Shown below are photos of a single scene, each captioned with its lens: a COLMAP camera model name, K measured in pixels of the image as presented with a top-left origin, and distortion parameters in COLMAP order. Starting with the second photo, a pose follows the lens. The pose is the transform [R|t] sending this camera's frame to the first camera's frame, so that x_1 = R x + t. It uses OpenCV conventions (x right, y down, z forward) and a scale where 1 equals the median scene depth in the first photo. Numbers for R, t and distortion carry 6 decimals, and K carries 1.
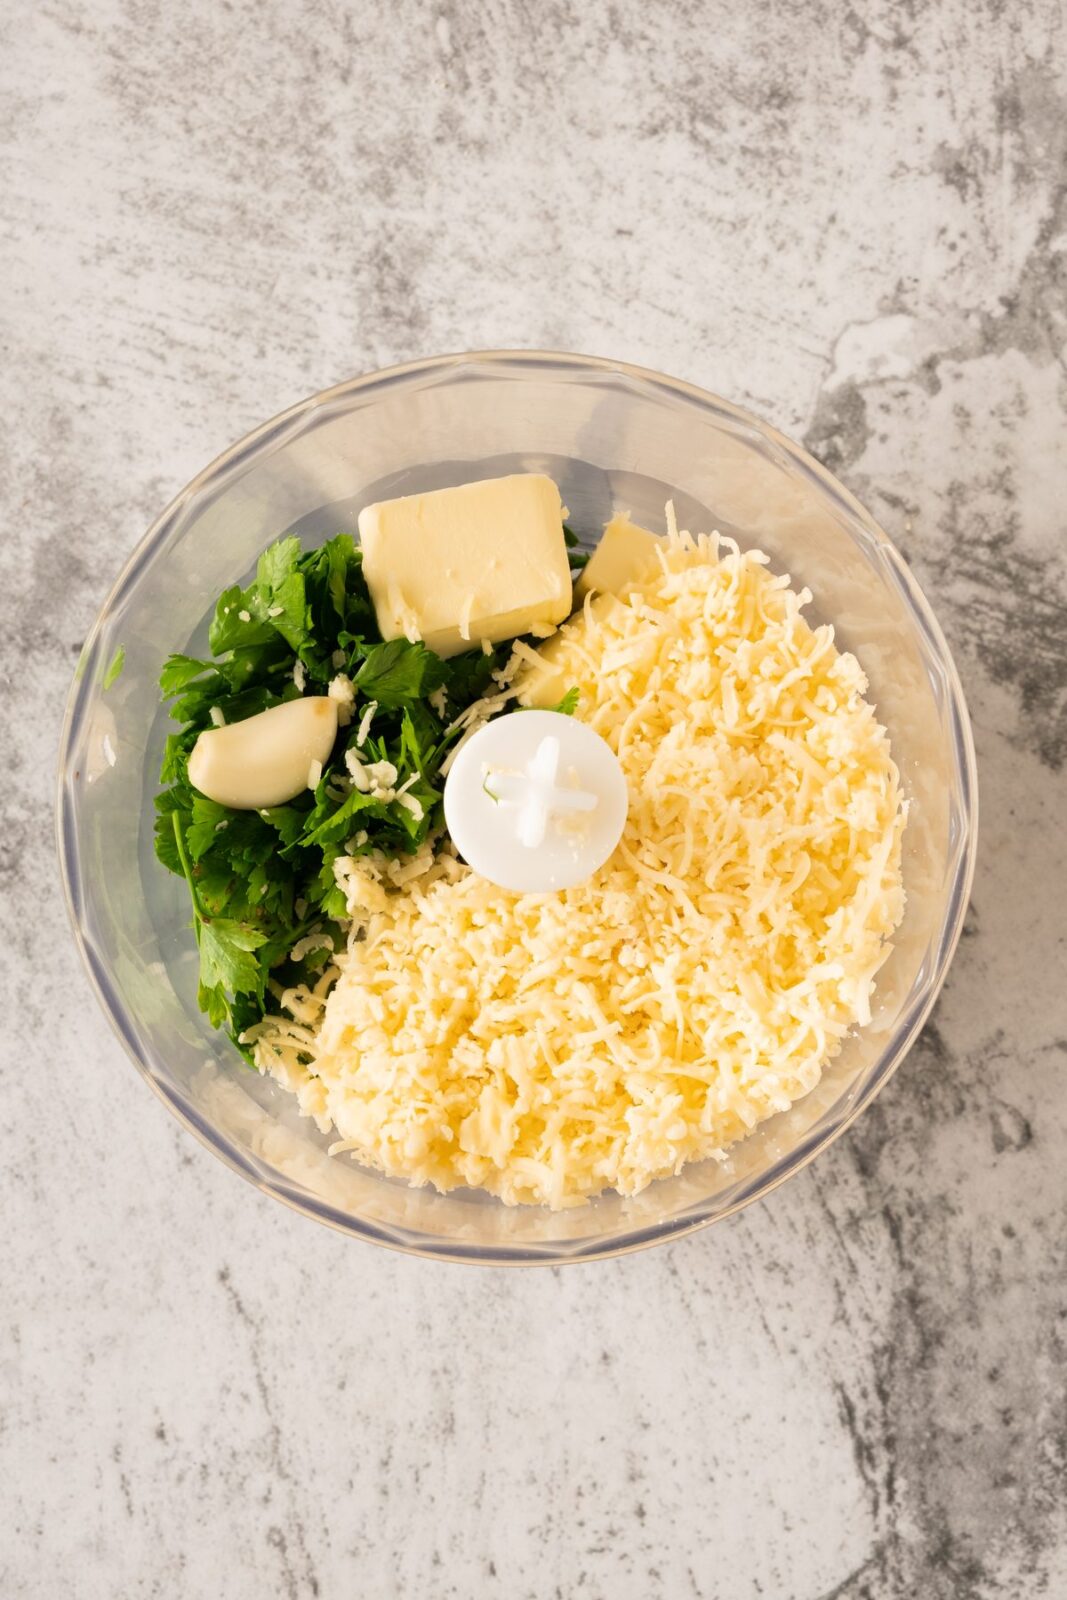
lens RADIAL K [[1454.5, 0, 542.9], [0, 1454.5, 819.2], [0, 0, 1]] dist [-0.015883, 0.000000]
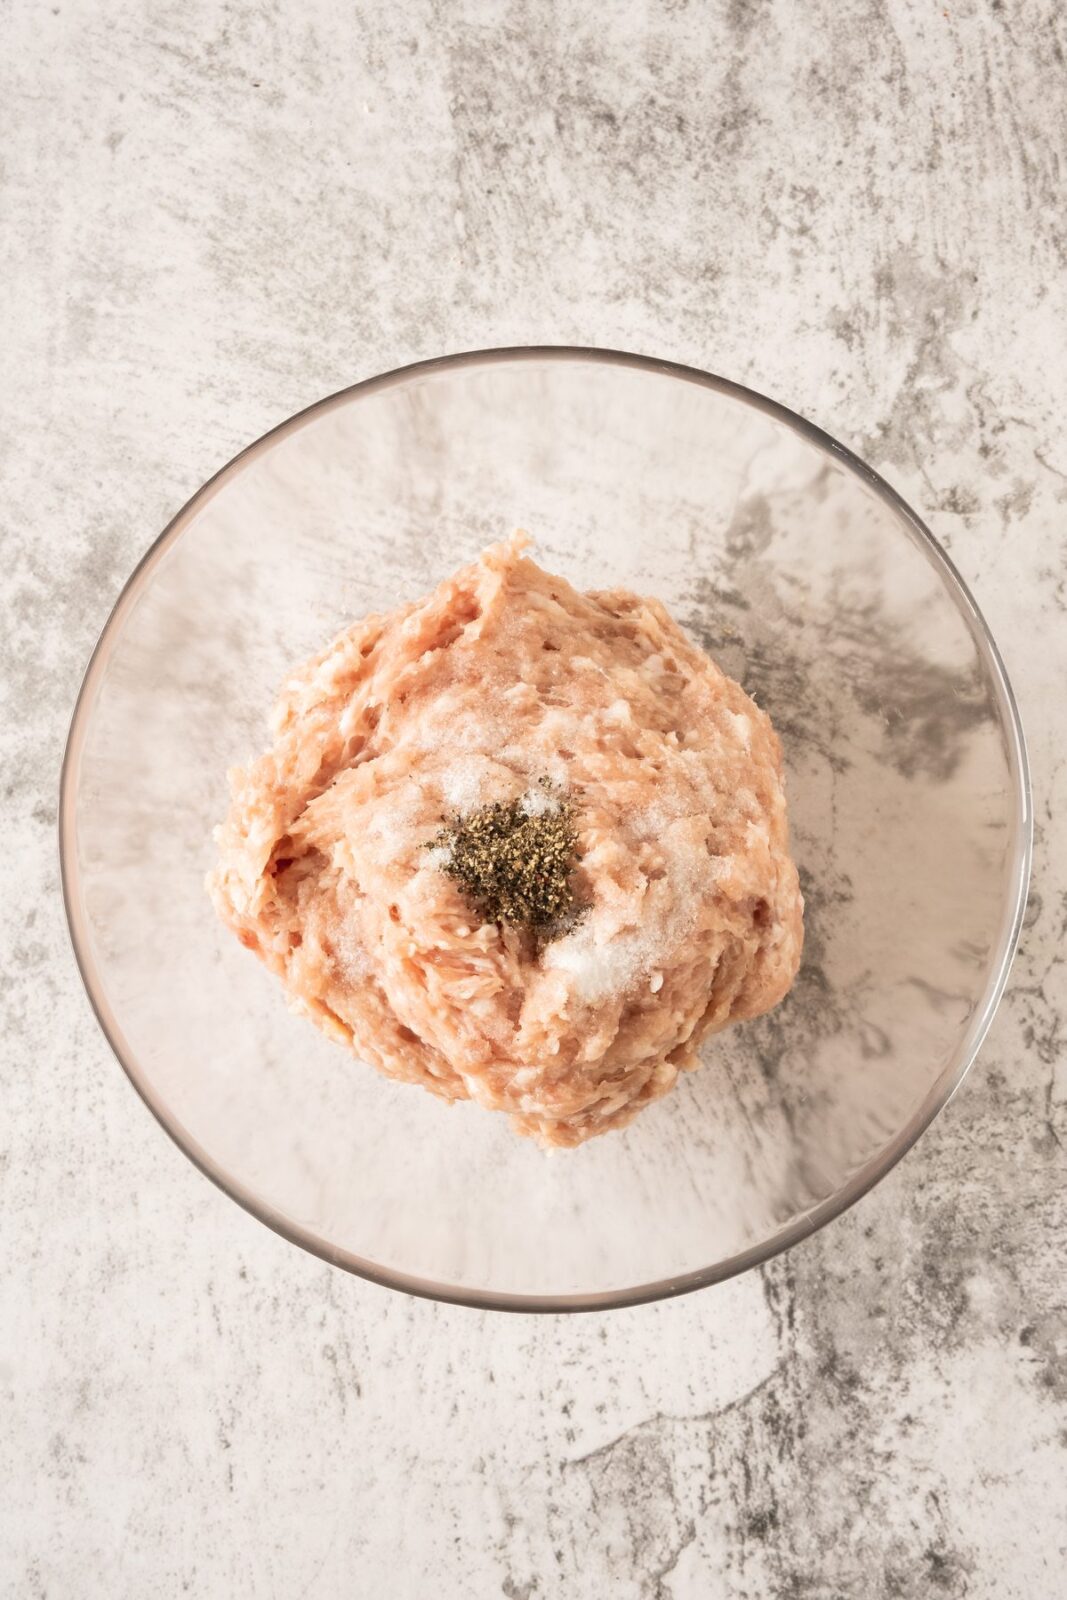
lens RADIAL K [[1454.5, 0, 546.5], [0, 1454.5, 785.1], [0, 0, 1]] dist [-0.015883, 0.000000]
pose [[0.999910, 0.004299, 0.012722, -0.003760], [-0.004027, 0.999766, -0.021271, 0.001913], [-0.012811, 0.021217, 0.999693, -0.338019]]
